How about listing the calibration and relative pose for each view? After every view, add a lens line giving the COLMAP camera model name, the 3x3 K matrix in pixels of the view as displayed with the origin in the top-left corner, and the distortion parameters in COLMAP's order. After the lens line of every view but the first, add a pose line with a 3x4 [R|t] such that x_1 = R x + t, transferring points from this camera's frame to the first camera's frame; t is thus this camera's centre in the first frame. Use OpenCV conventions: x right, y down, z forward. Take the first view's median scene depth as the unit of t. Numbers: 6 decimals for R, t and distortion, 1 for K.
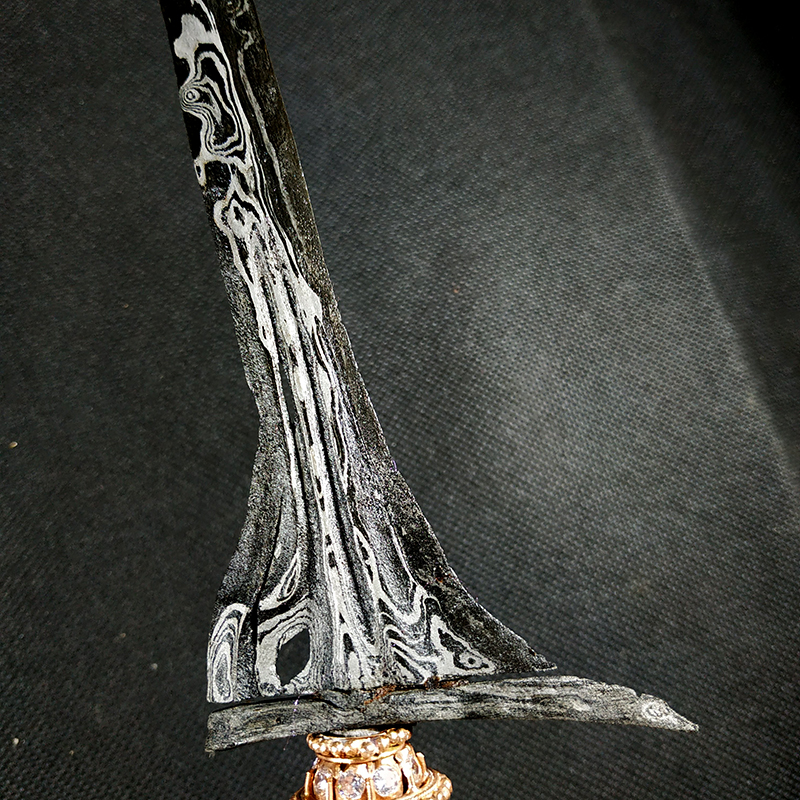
lens RADIAL K [[788.5, 0, 400.9], [0, 788.5, 414.6], [0, 0, 1]] dist [0.070968, -0.259614]
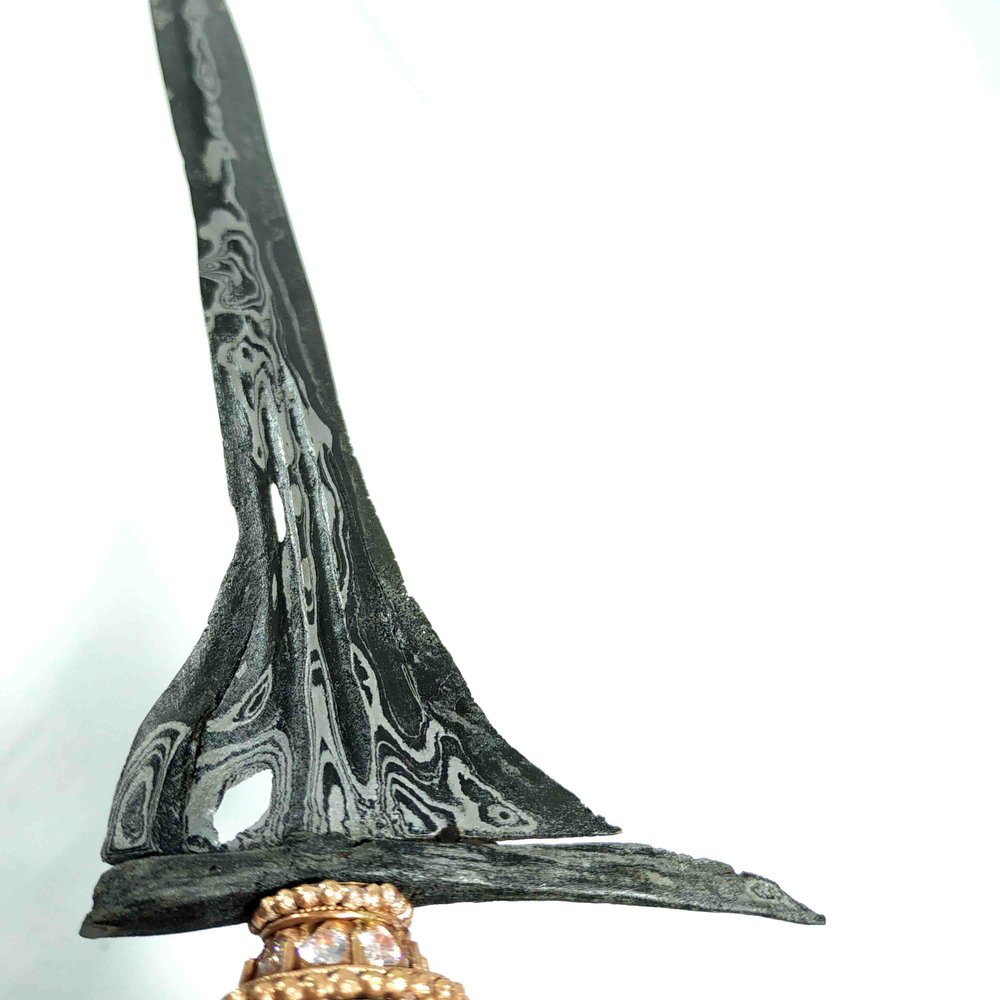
lens RADIAL K [[985.7, 0, 501.1], [0, 985.7, 518.3], [0, 0, 1]] dist [0.070968, -0.259614]
pose [[0.985729, 0.104192, 0.132222, -0.055994], [-0.018415, 0.847472, -0.530521, 0.542675], [-0.167331, 0.520515, 0.837296, 0.126301]]
